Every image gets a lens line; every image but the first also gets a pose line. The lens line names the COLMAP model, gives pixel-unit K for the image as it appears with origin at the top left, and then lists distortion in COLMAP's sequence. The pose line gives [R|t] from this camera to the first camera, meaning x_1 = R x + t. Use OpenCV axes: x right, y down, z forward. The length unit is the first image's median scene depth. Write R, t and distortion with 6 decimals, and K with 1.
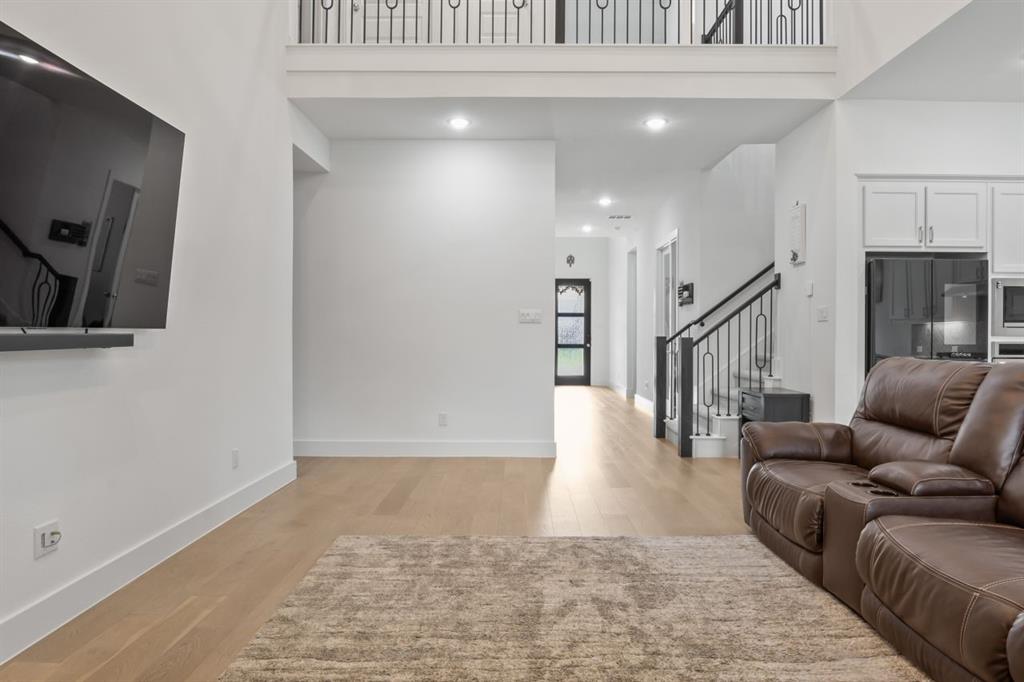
lens RADIAL K [[654.0, 0, 511.5], [0, 654.0, 334.4], [0, 0, 1]] dist [-0.017279, -0.005561]
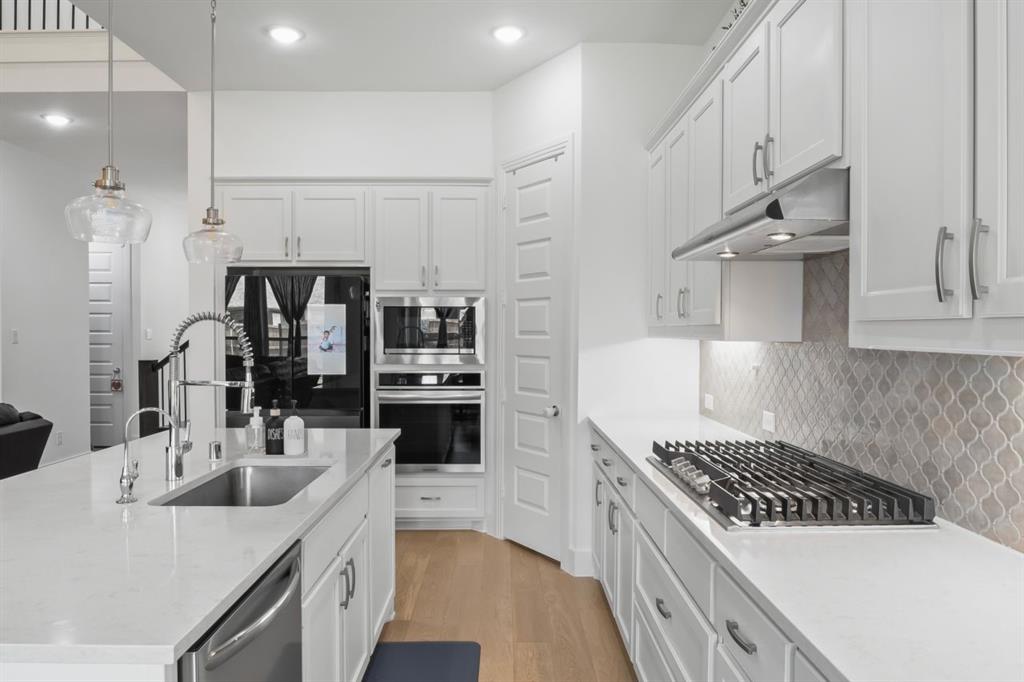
lens RADIAL K [[679.7, 0, 492.4], [0, 679.7, 339.4], [0, 0, 1]] dist [-0.004270, -0.004493]
pose [[0.999959, -0.001481, -0.008908, 0.910101], [0.001587, 0.999927, 0.011974, -0.041088], [0.008889, -0.011987, 0.999889, 0.094010]]
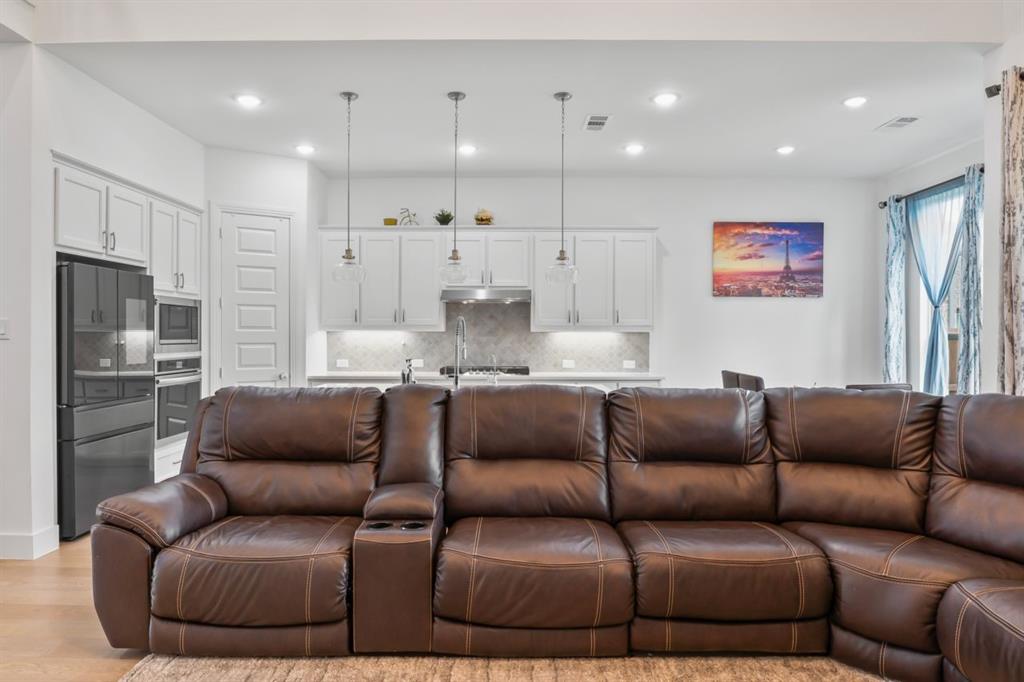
lens RADIAL K [[654.0, 0, 511.5], [0, 654.0, 334.4], [0, 0, 1]] dist [-0.017279, -0.005561]
pose [[0.001022, -0.002391, 0.999997, -0.239849], [-0.004523, 0.999987, 0.002396, -0.031518], [-0.999989, -0.004526, 0.001011, 0.450408]]
